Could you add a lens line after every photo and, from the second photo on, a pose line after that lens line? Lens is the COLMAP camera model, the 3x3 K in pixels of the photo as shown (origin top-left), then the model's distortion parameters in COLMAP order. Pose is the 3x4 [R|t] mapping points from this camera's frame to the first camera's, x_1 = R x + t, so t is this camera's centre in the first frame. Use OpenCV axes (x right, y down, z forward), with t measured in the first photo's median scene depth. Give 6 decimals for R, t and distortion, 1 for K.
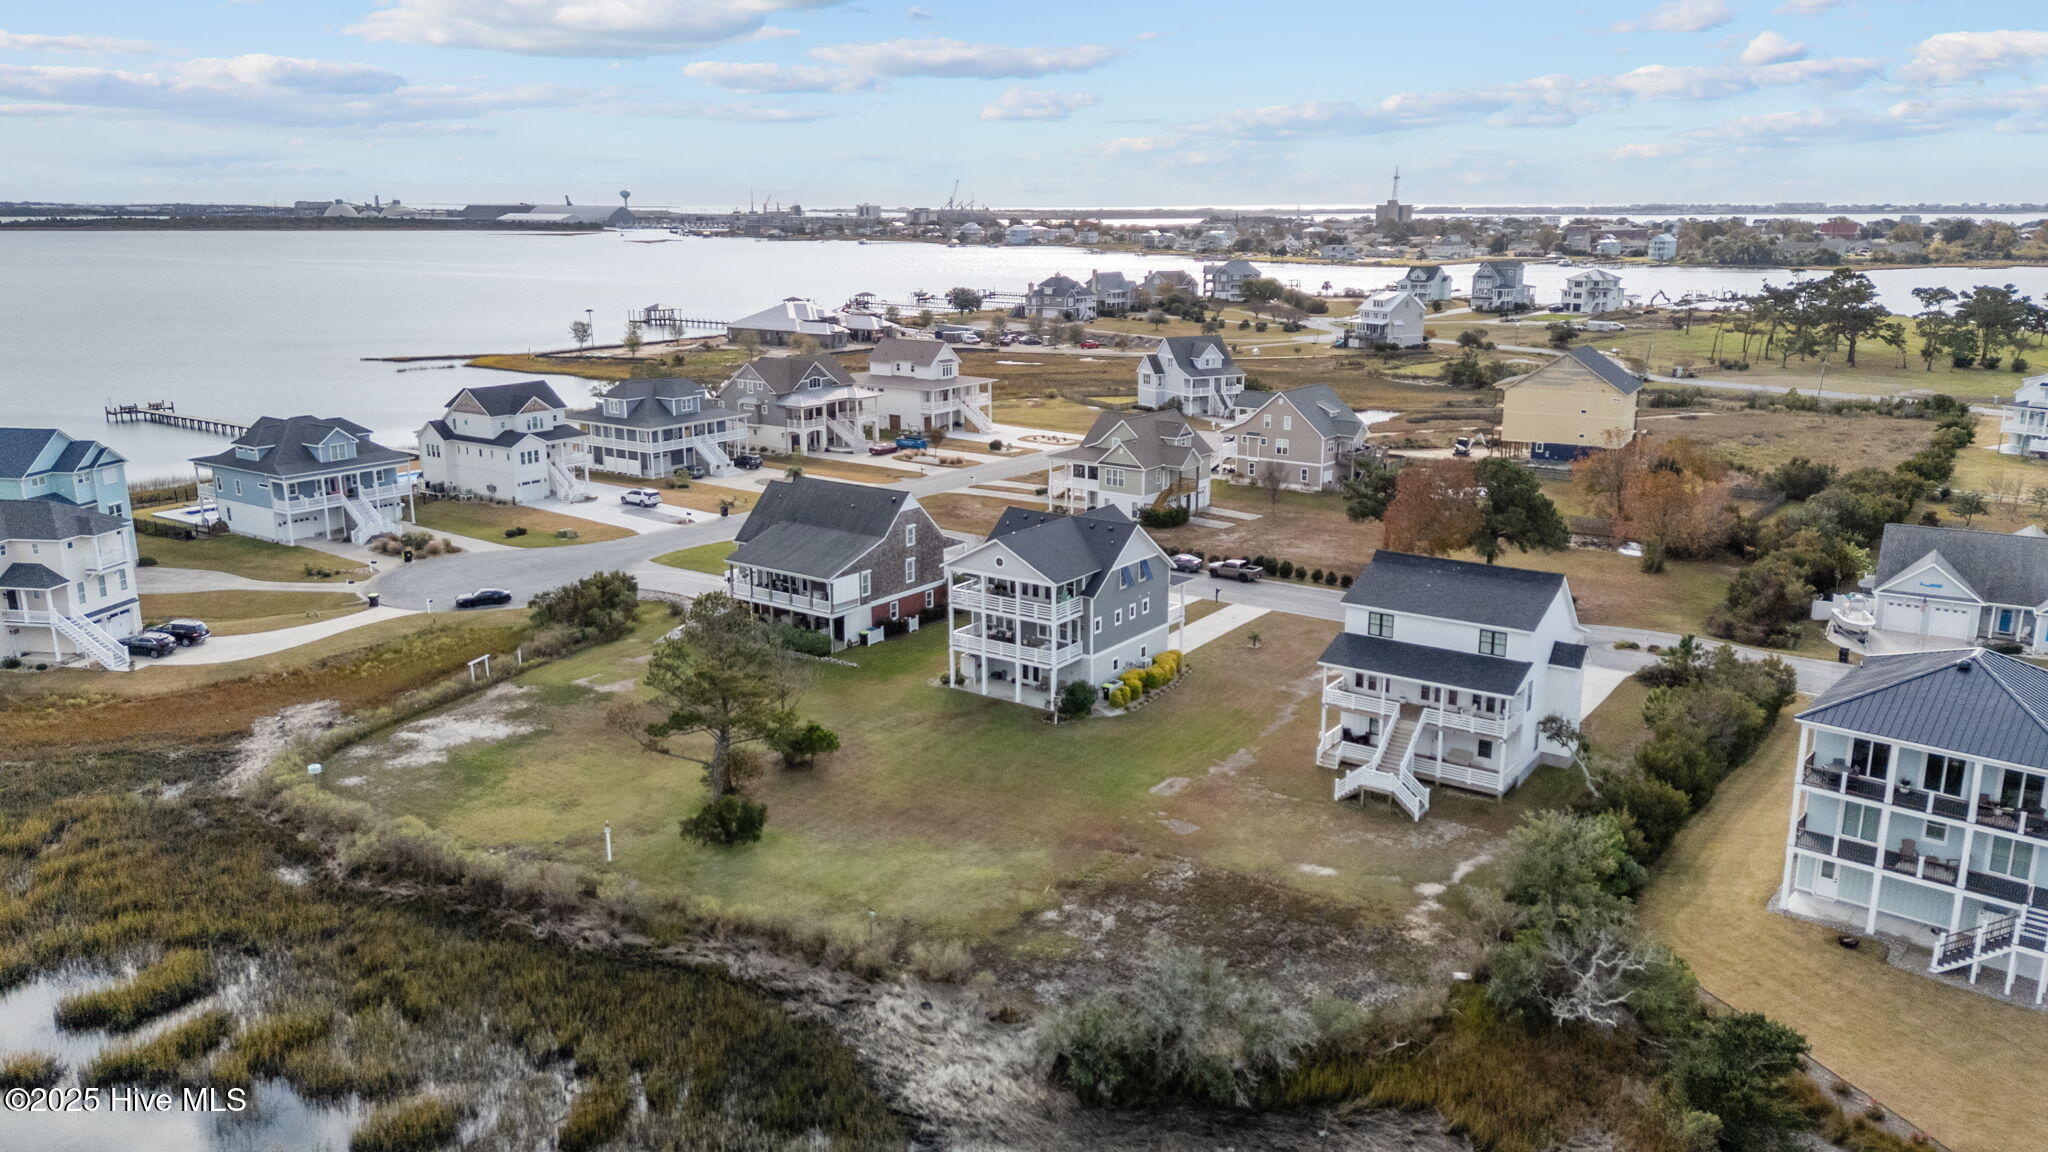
lens RADIAL K [[1517.0, 0, 1024.0], [0, 1517.0, 576.0], [0, 0, 1]] dist [0.001543, -0.000594]
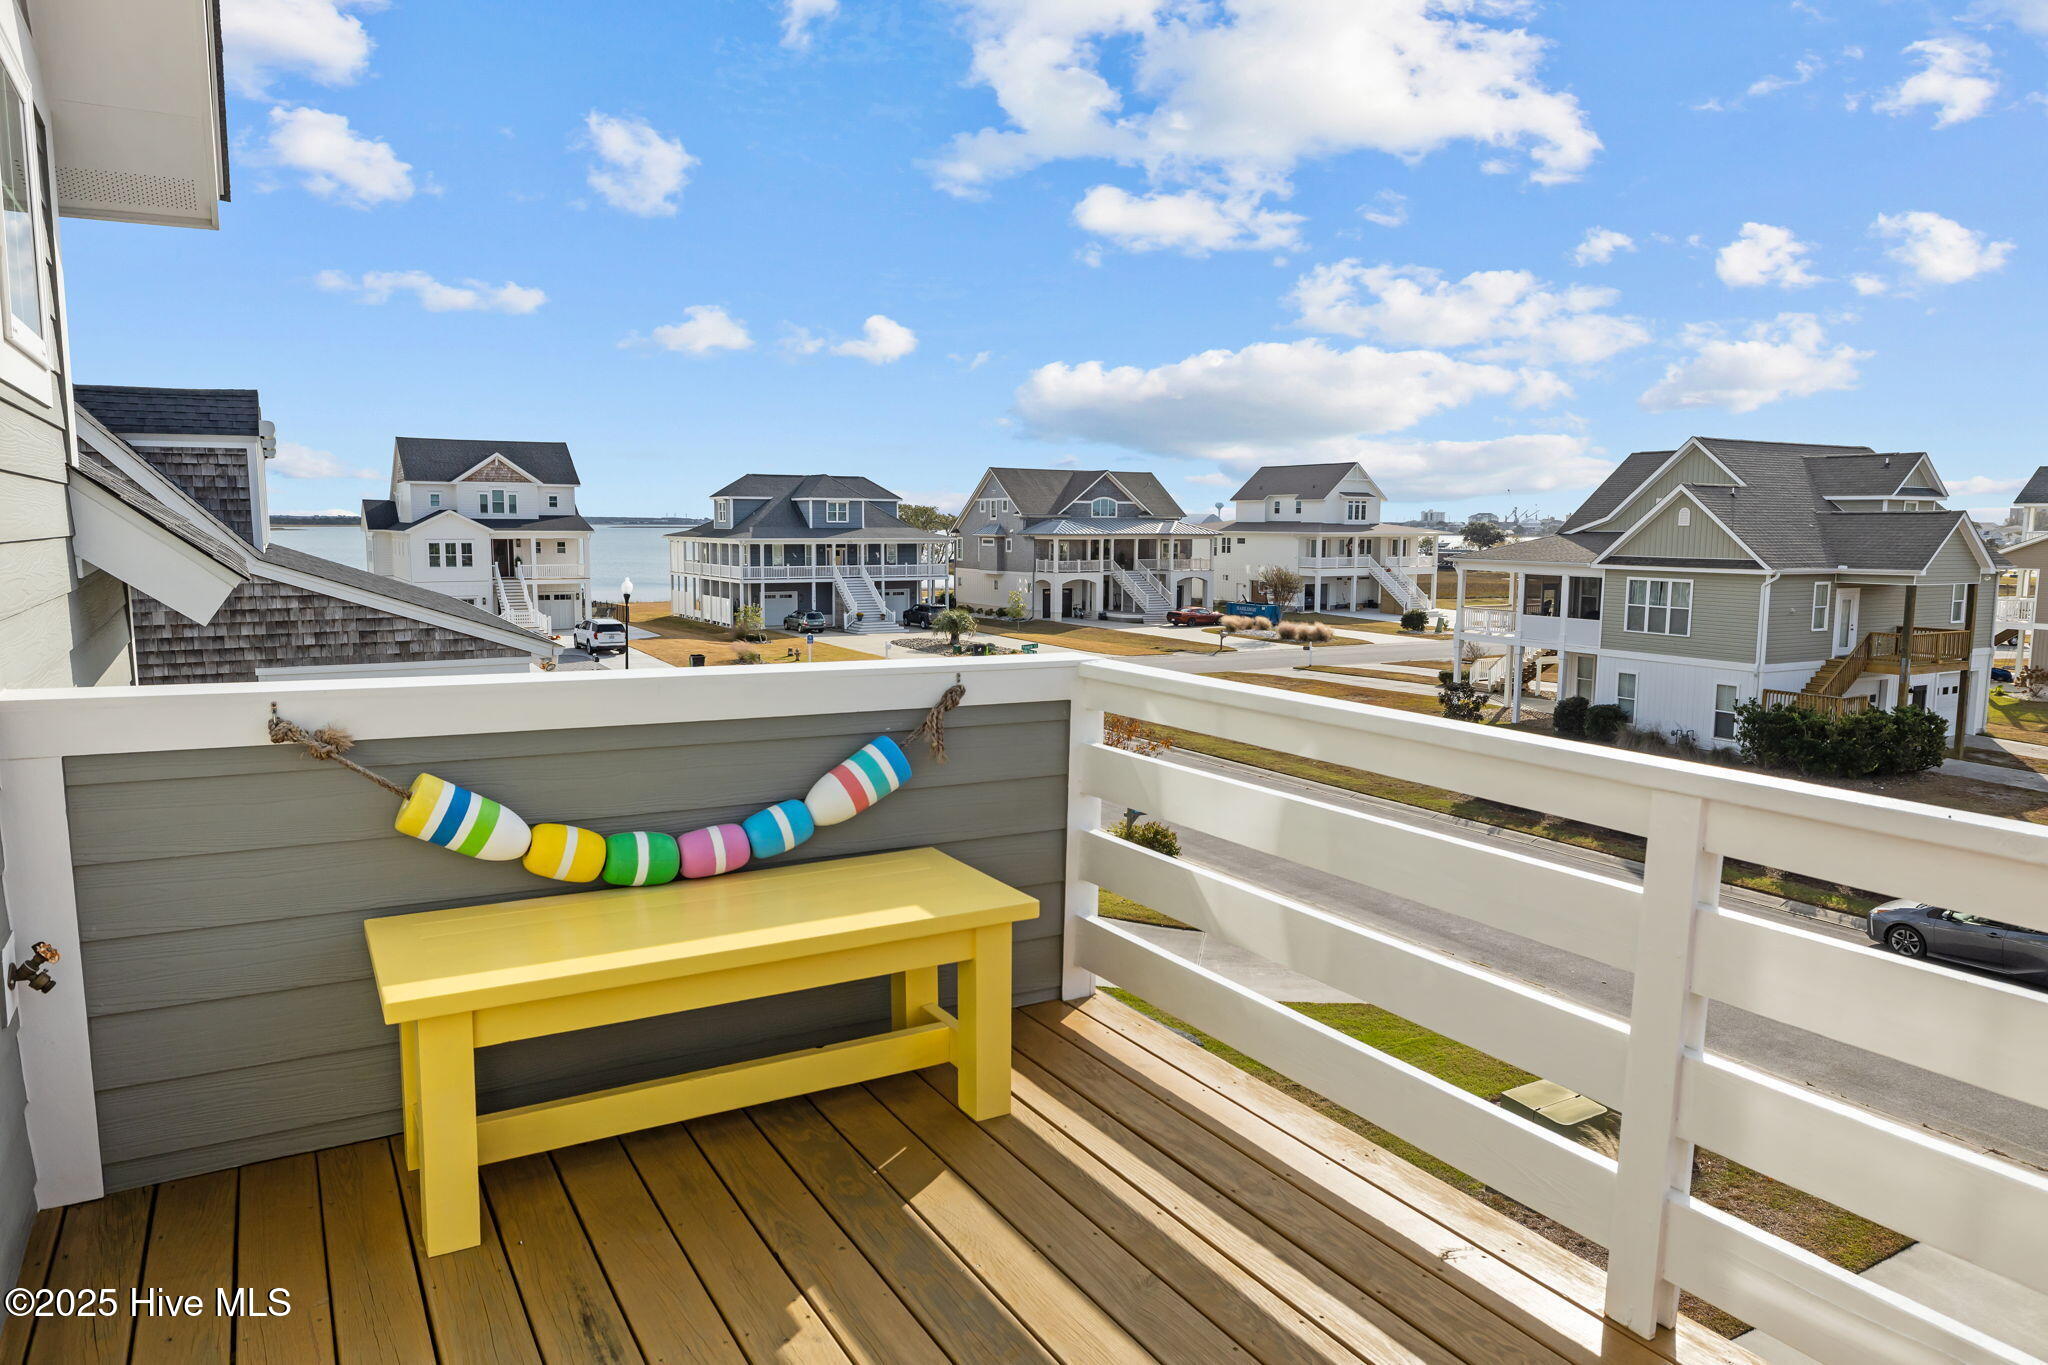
lens RADIAL K [[1282.8, 0, 1024.0], [0, 1282.8, 682.5], [0, 0, 1]] dist [-0.001564, -0.000298]
pose [[0.912432, 0.055913, -0.405390, 0.040839], [-0.106441, 0.988952, -0.103171, -0.007013], [0.395142, 0.137287, 0.908303, 0.594925]]
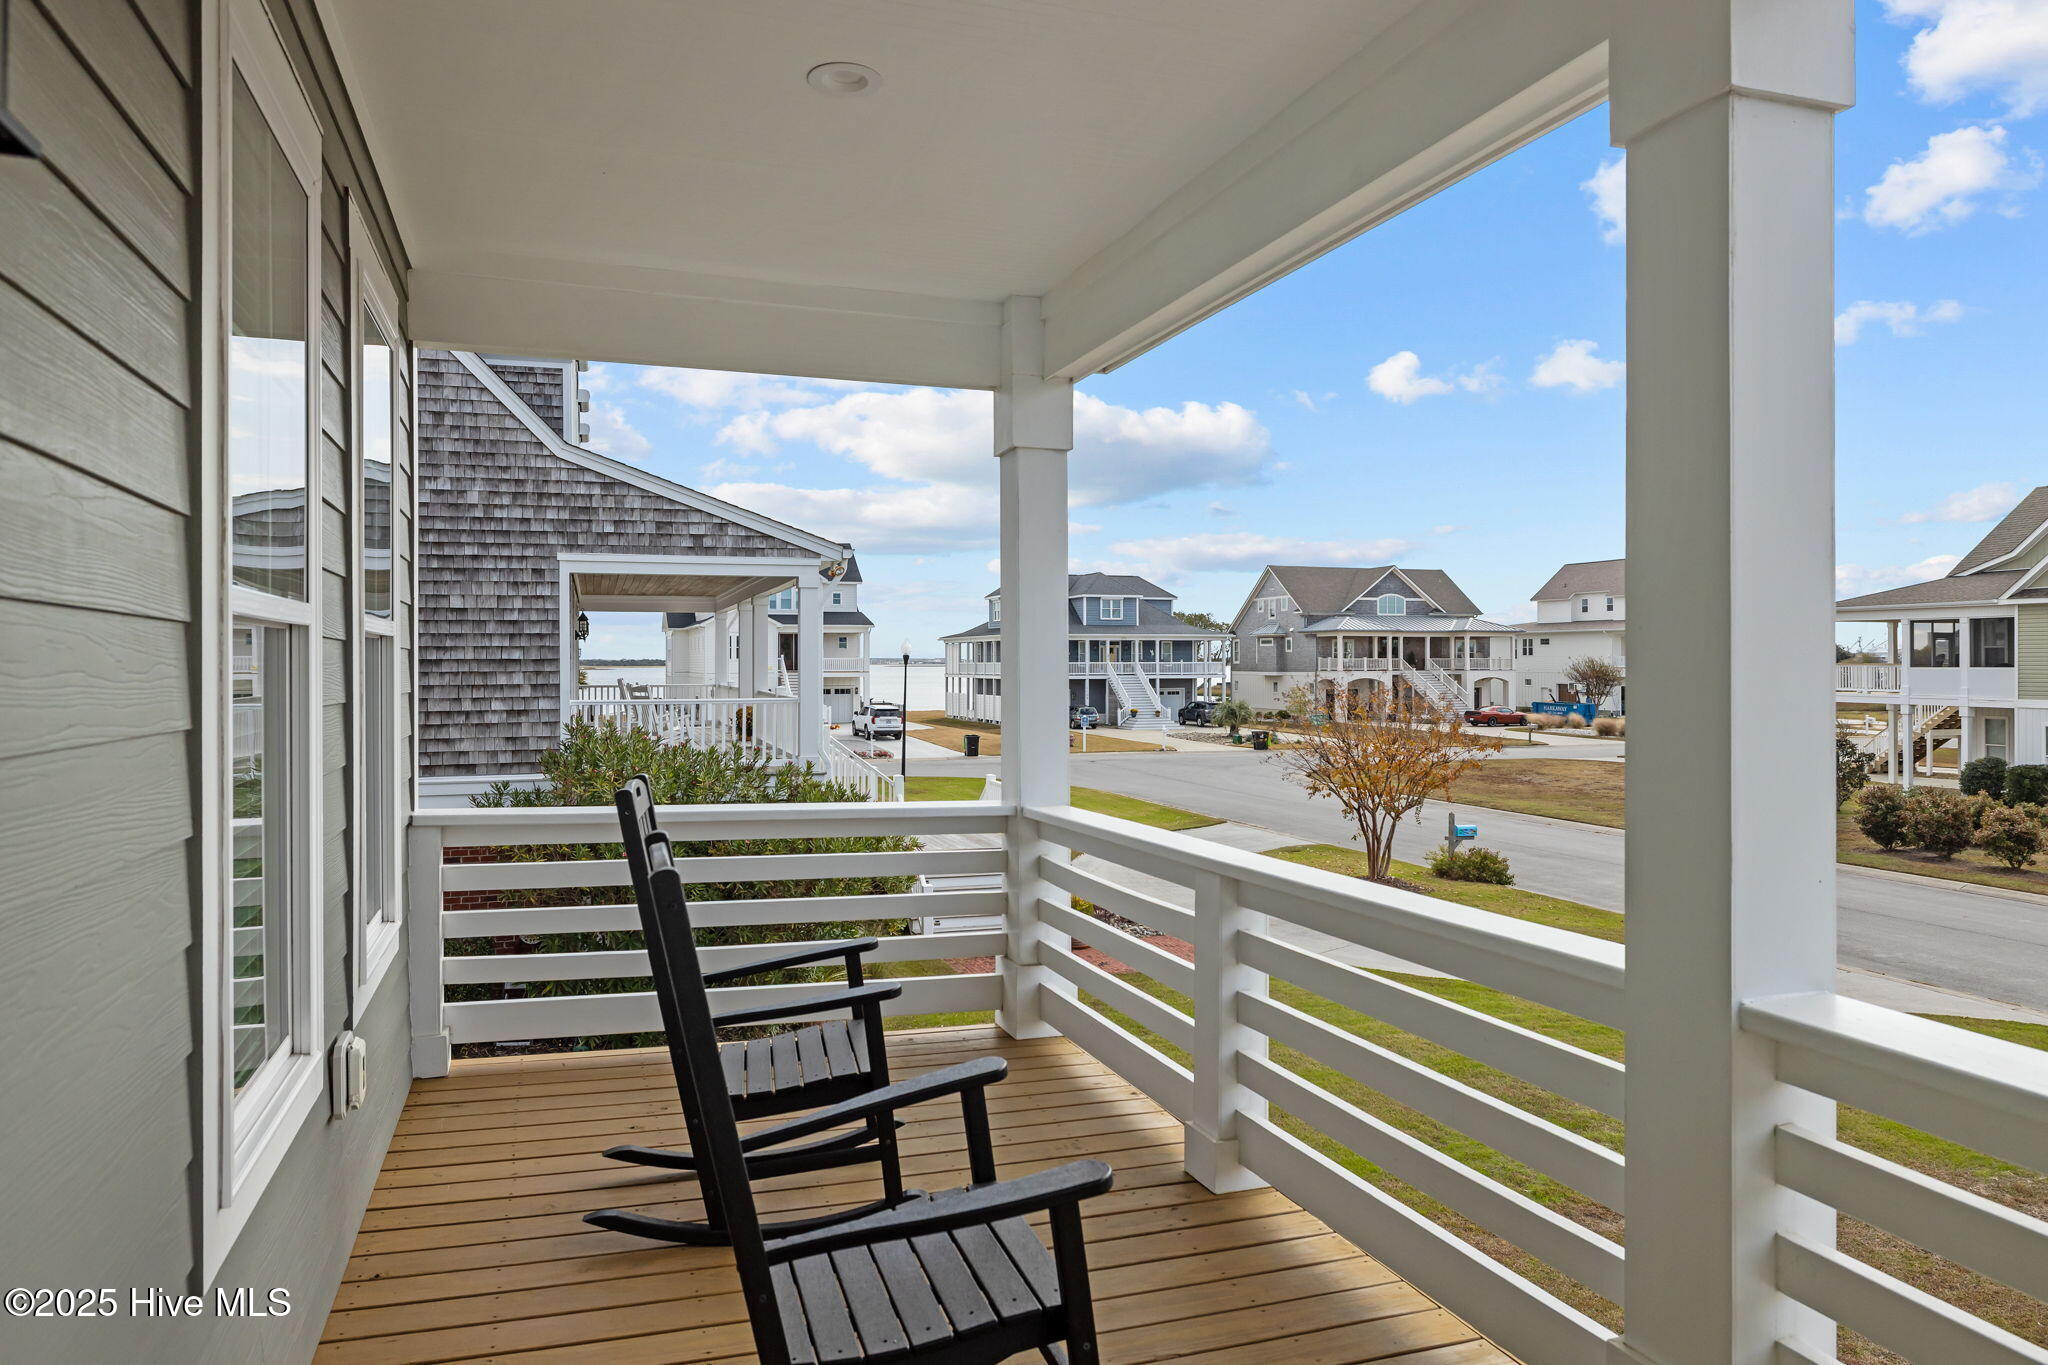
lens RADIAL K [[1312.3, 0, 1030.4], [0, 1312.3, 662.3], [0, 0, 1]] dist [-0.001910, 0.000252]
pose [[0.812708, -0.003954, -0.582658, 0.035717], [-0.138711, 0.969915, -0.200059, 0.007203], [0.565920, 0.243411, 0.787709, 0.602606]]
